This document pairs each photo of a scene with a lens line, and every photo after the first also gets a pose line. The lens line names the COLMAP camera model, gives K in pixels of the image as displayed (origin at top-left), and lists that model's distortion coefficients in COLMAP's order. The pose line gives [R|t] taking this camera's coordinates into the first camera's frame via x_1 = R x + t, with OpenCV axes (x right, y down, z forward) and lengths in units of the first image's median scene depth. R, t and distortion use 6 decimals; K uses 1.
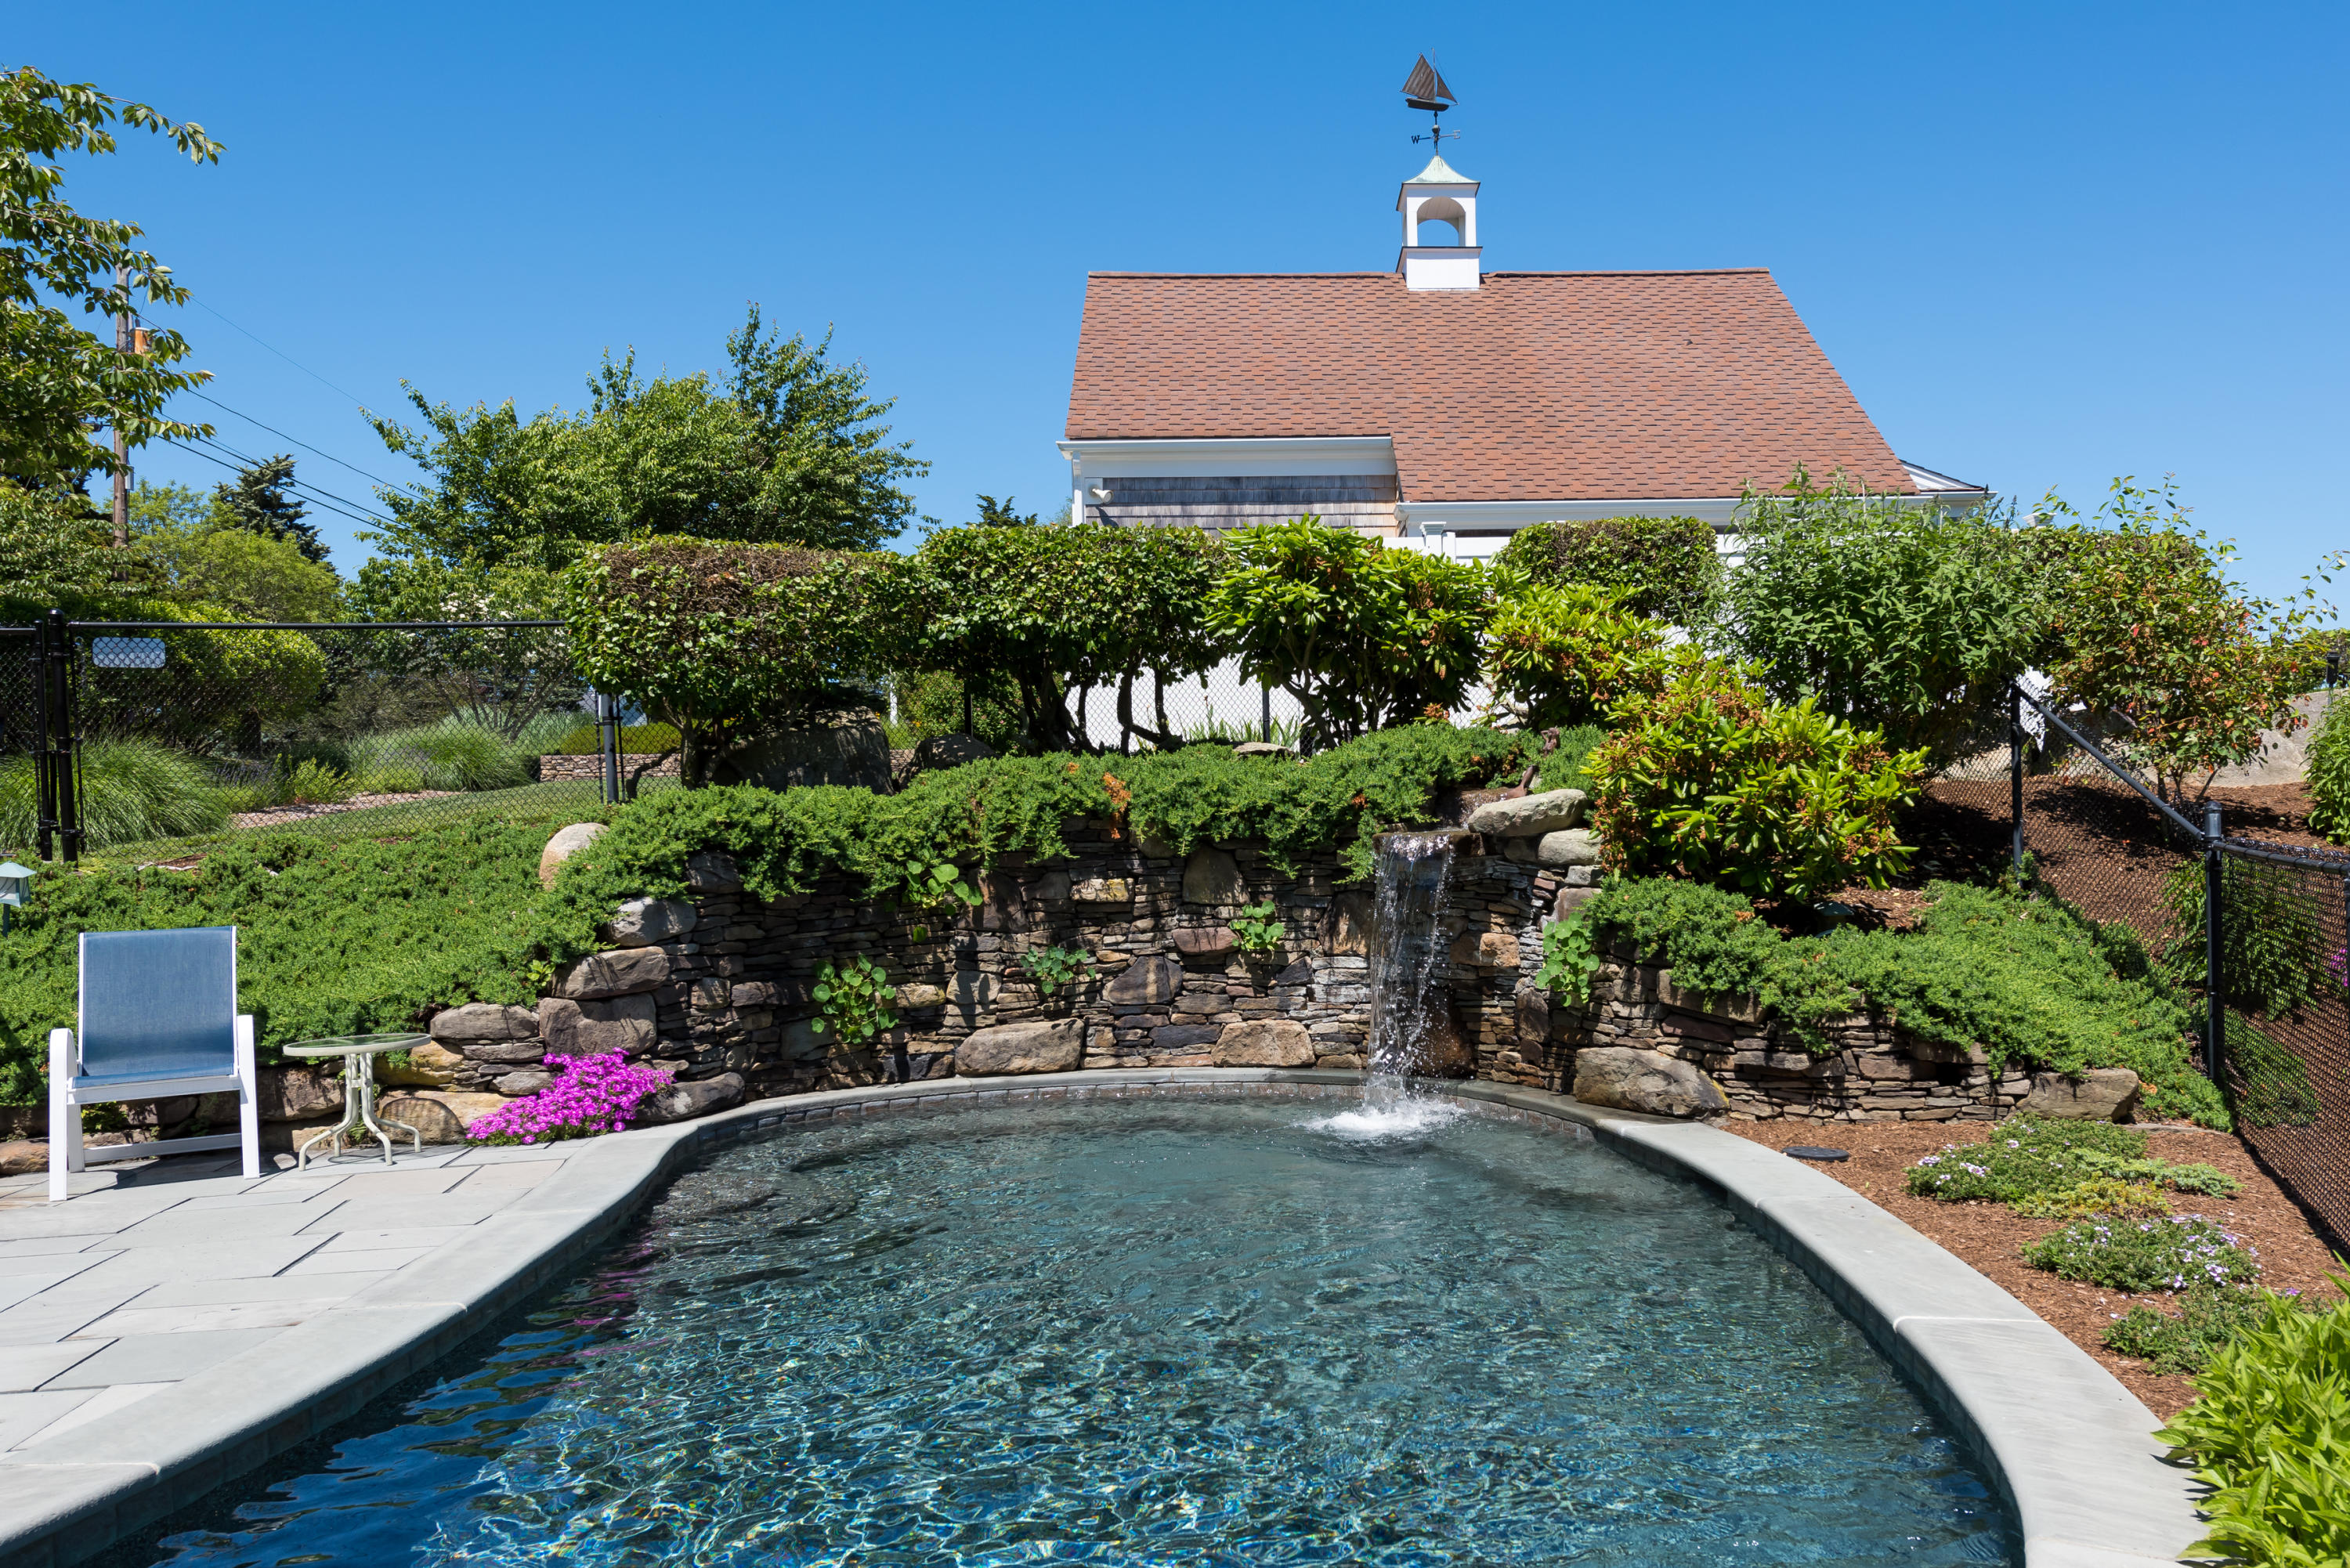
lens RADIAL K [[1789.0, 0, 1321.1], [0, 1789.0, 841.9], [0, 0, 1]] dist [0.025762, -0.002303]
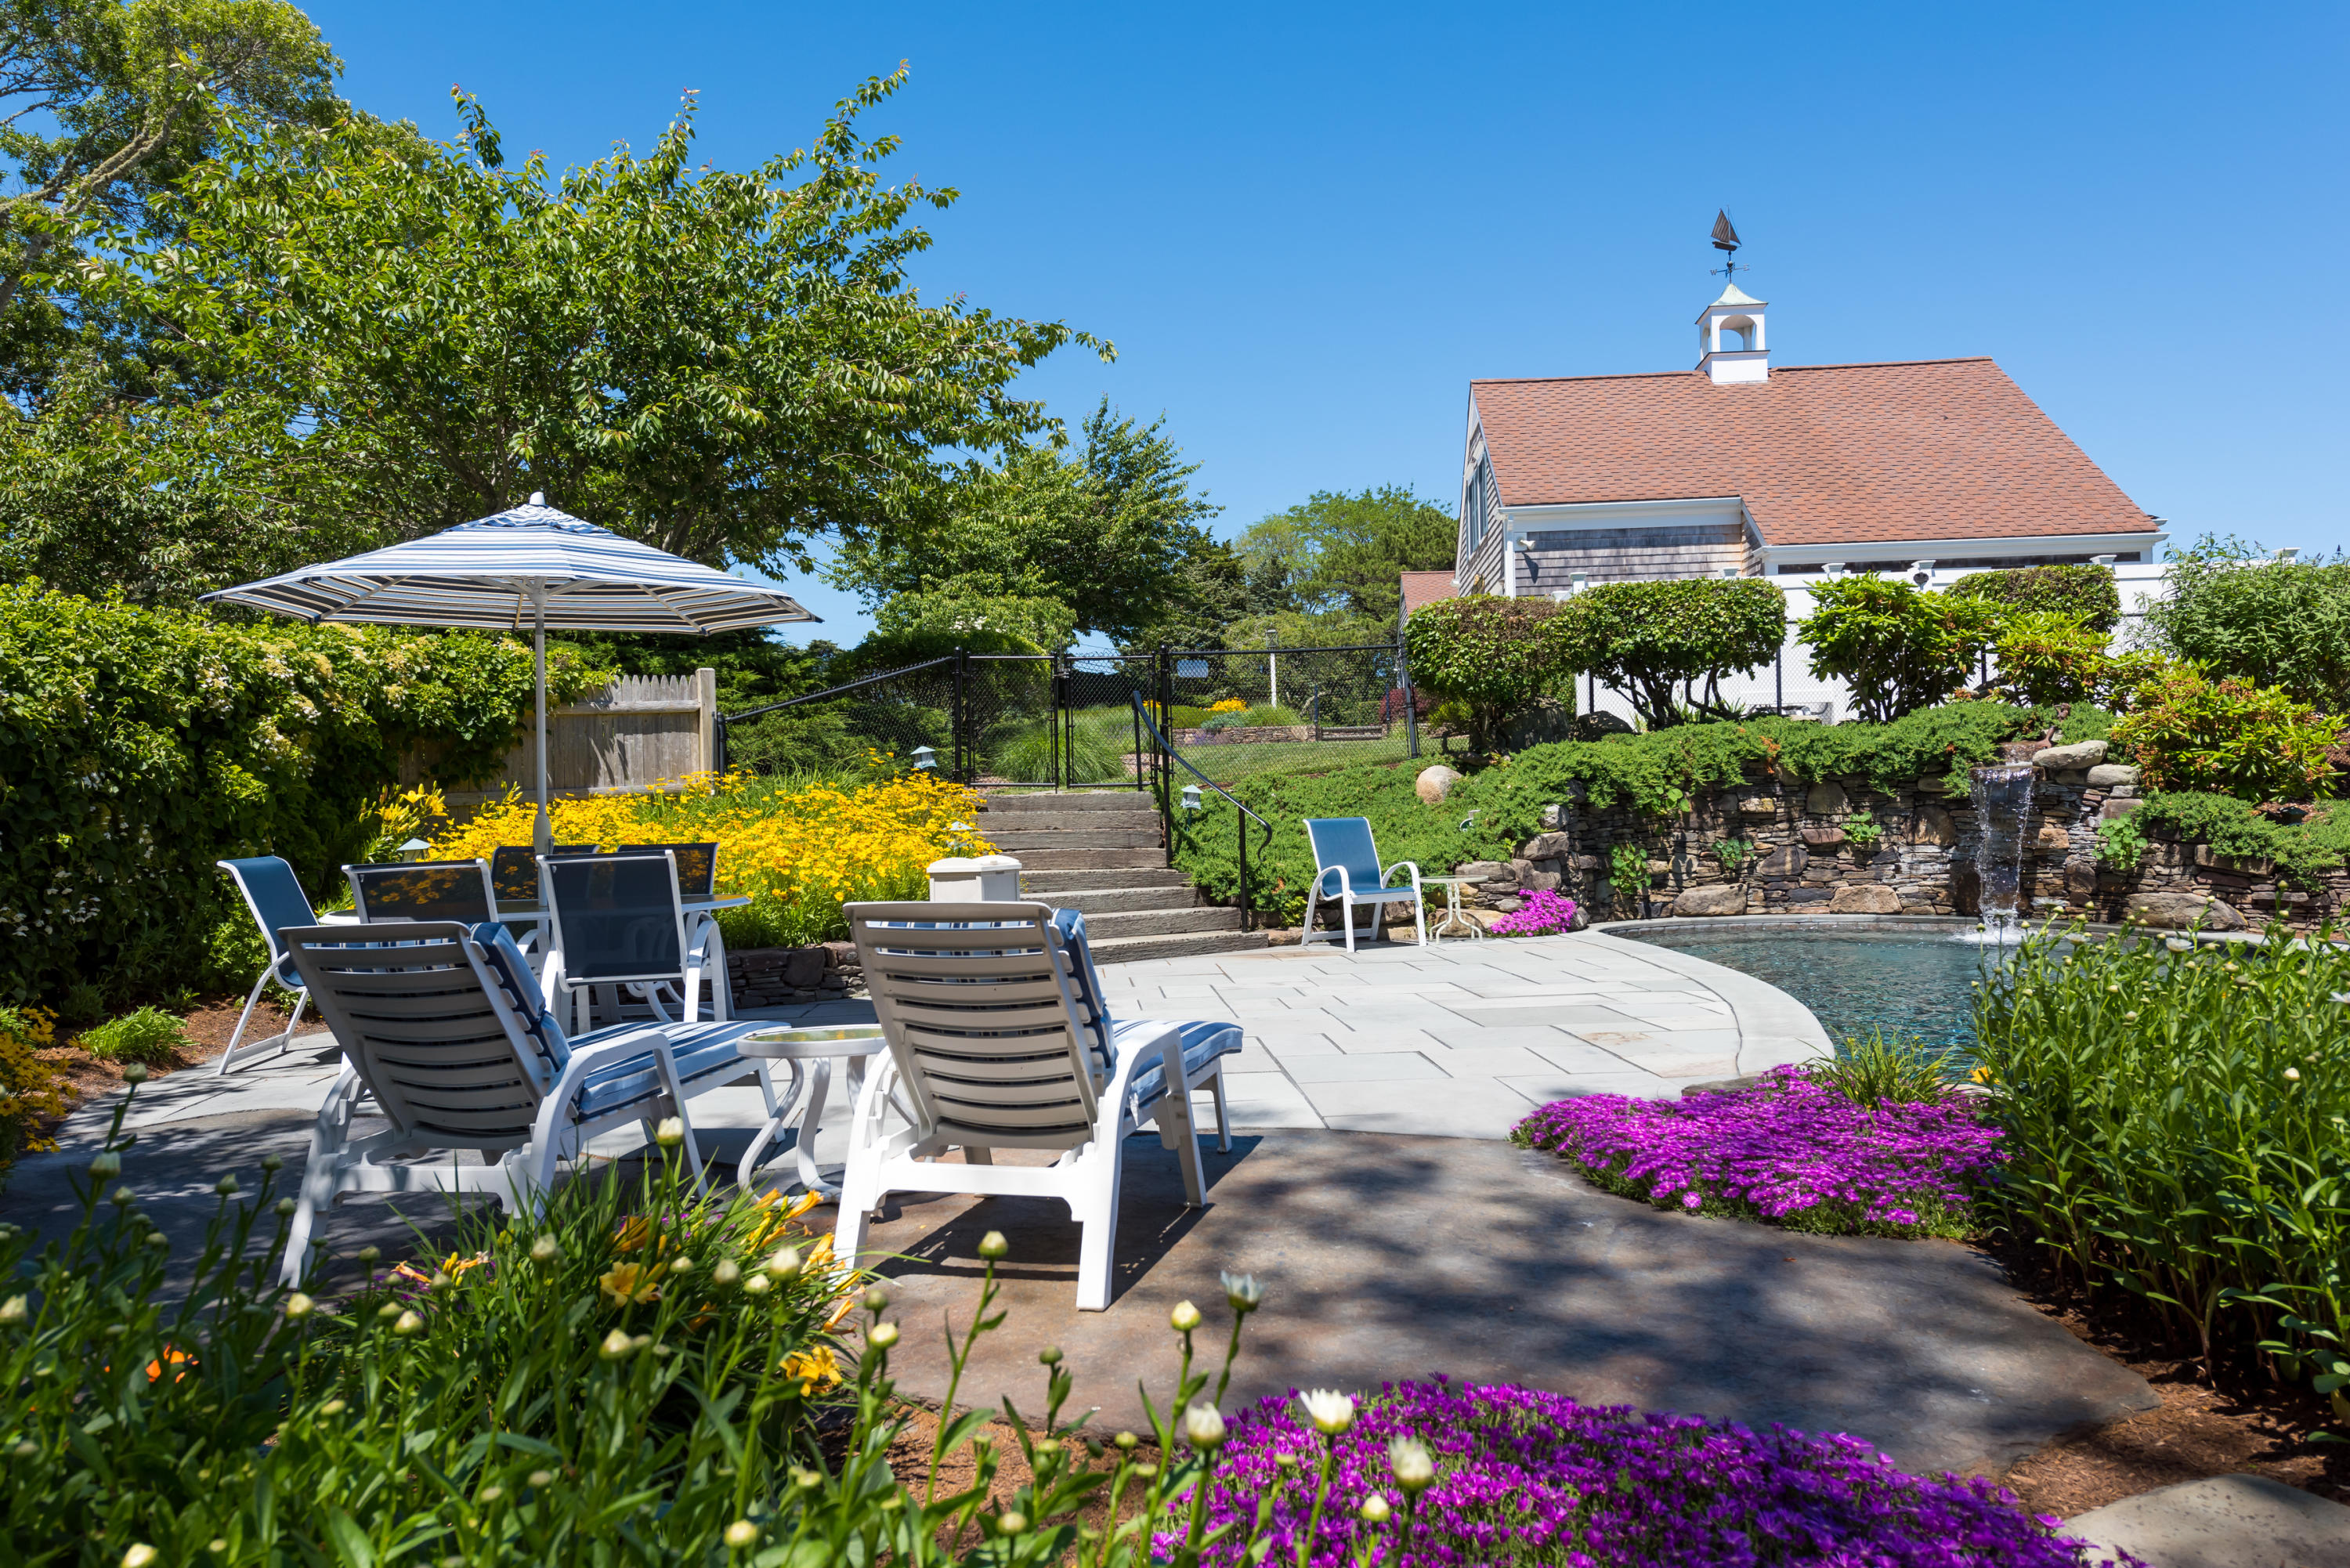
lens RADIAL K [[1532.6, 0, 1170.8], [0, 1532.6, 780.7], [0, 0, 1]] dist [0.030682, -0.033482]
pose [[0.991114, -0.002090, -0.132997, -0.474912], [-0.000267, 0.999843, -0.017702, 0.030196], [0.133013, 0.017580, 0.990958, -0.472964]]
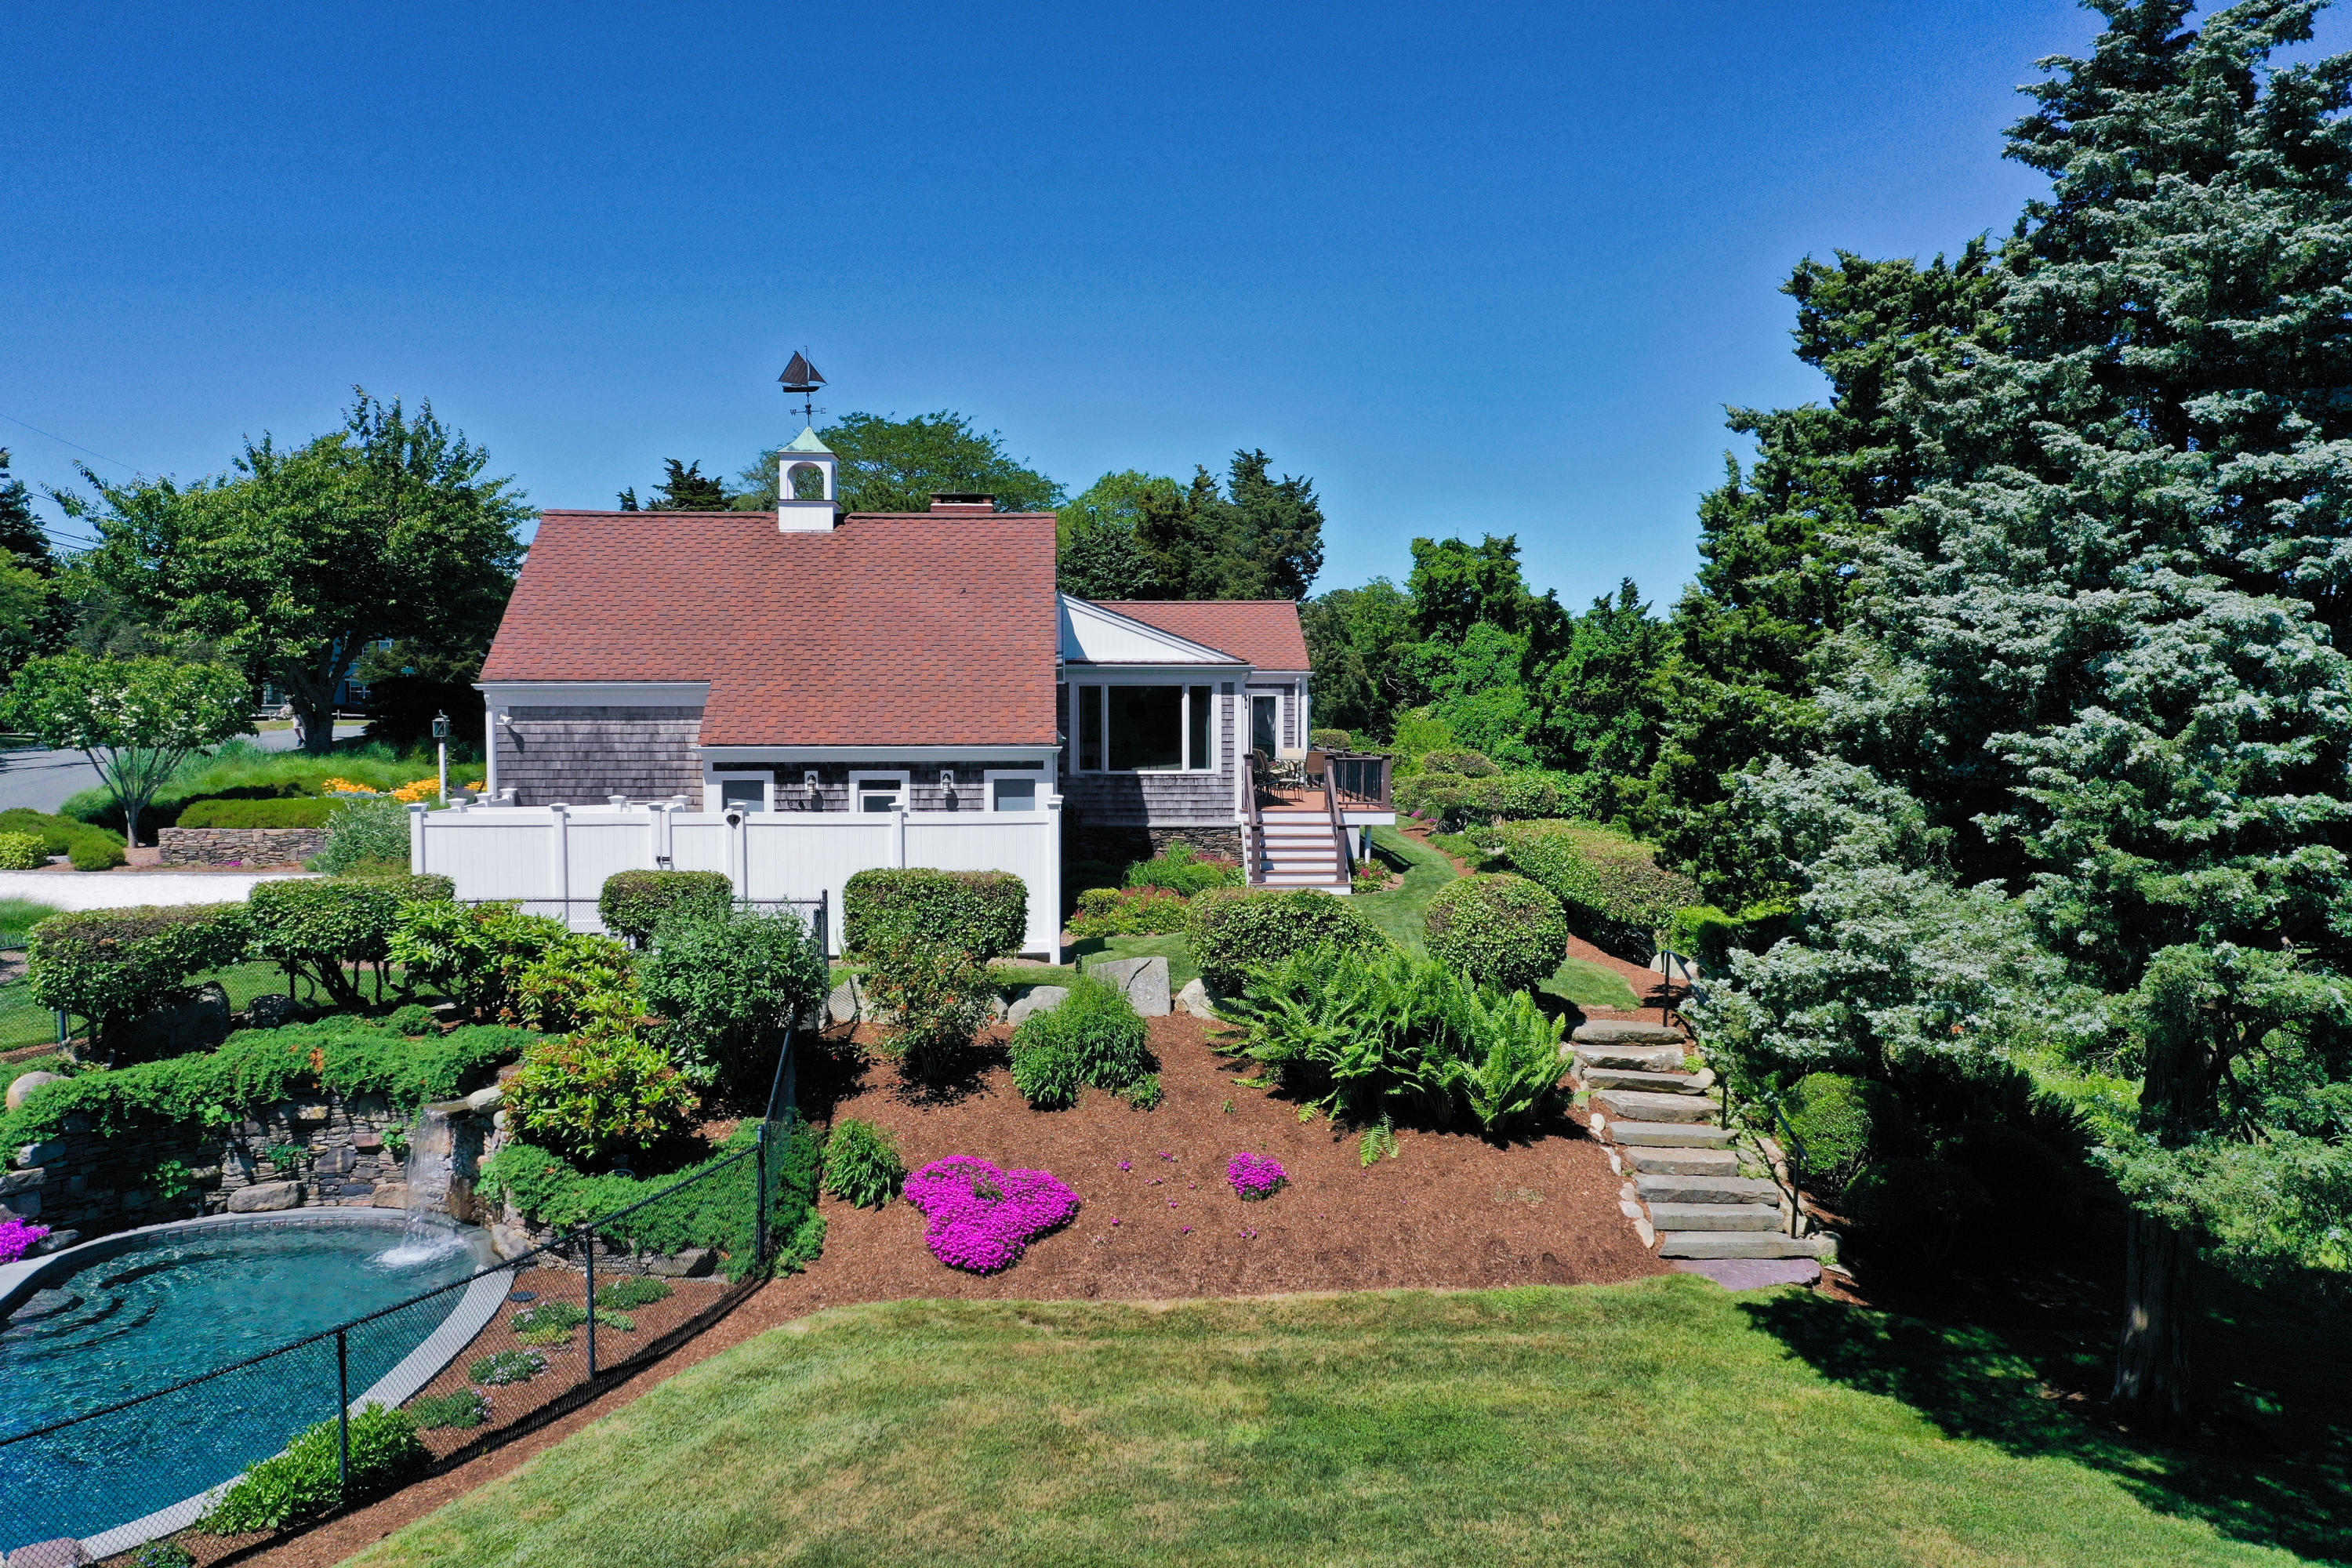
lens RADIAL K [[1863.8, 0, 1176.0], [0, 1863.8, 784.0], [0, 0, 1]] dist [-0.002279, 0.000798]
pose [[0.999570, 0.019168, 0.022182, 0.745242], [-0.020071, 0.998949, 0.041201, -0.422374], [-0.021369, -0.041628, 0.998905, -0.968916]]
